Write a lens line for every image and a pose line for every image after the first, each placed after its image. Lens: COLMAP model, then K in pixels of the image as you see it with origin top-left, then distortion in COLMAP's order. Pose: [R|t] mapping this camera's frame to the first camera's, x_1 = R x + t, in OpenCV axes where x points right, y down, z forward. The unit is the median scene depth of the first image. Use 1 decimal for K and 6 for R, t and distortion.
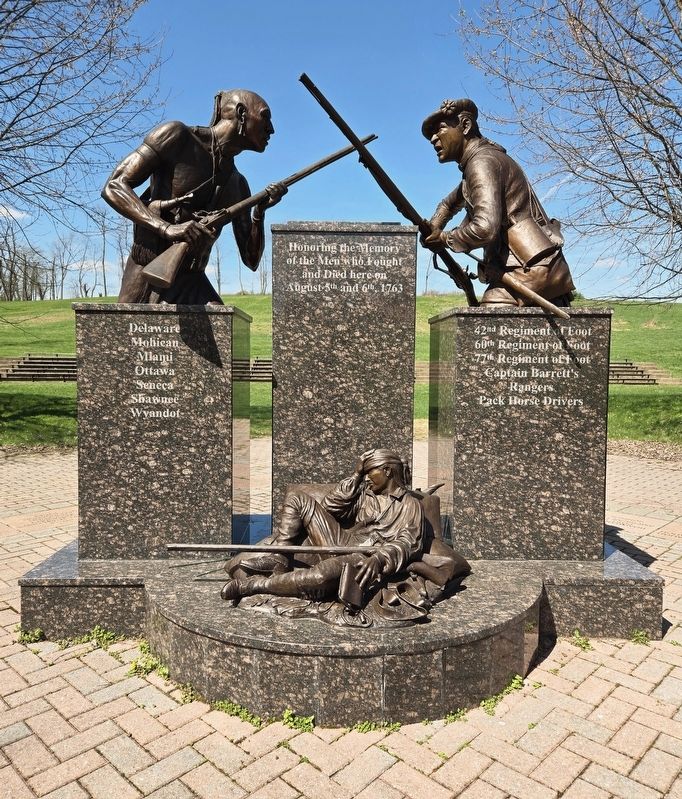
lens RADIAL K [[606.5, 0, 341.0], [0, 606.5, 399.5], [0, 0, 1]] dist [0.082988, -0.000174]
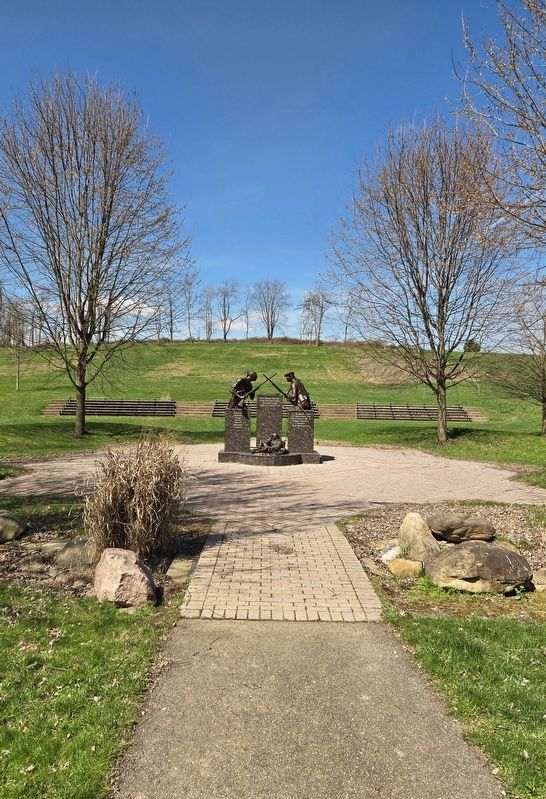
lens RADIAL K [[557.1, 0, 273.0], [0, 557.1, 399.5], [0, 0, 1]] dist [0.000009, -0.000017]
pose [[0.999965, 0.007826, -0.003011, 0.053786], [-0.007986, 0.998304, -0.057659, 0.059604], [0.002555, 0.057681, 0.998332, -4.340926]]
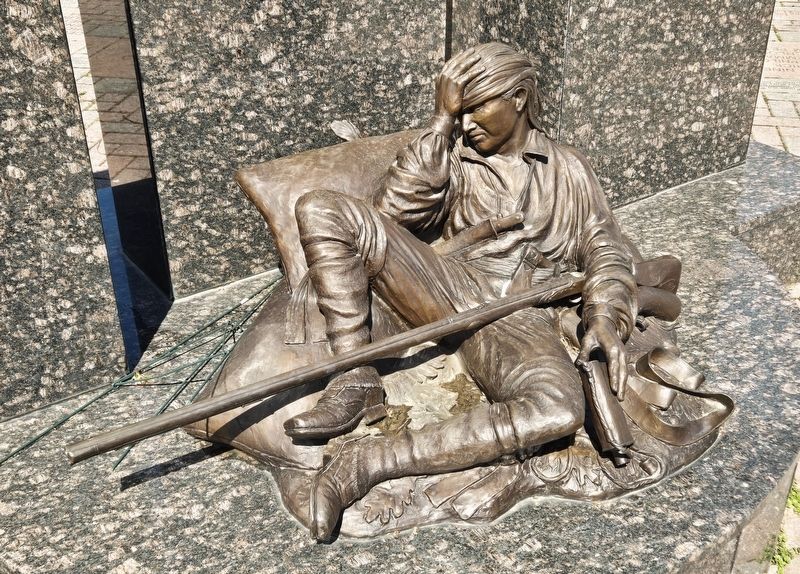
lens RADIAL K [[938.5, 0, 400.1], [0, 938.5, 265.1], [0, 0, 1]] dist [0.076562, -0.014013]
pose [[0.835298, -0.277309, 0.474740, -0.300662], [0.041787, 0.893004, 0.448104, -0.067013], [-0.548208, -0.354462, 0.757512, 0.468868]]
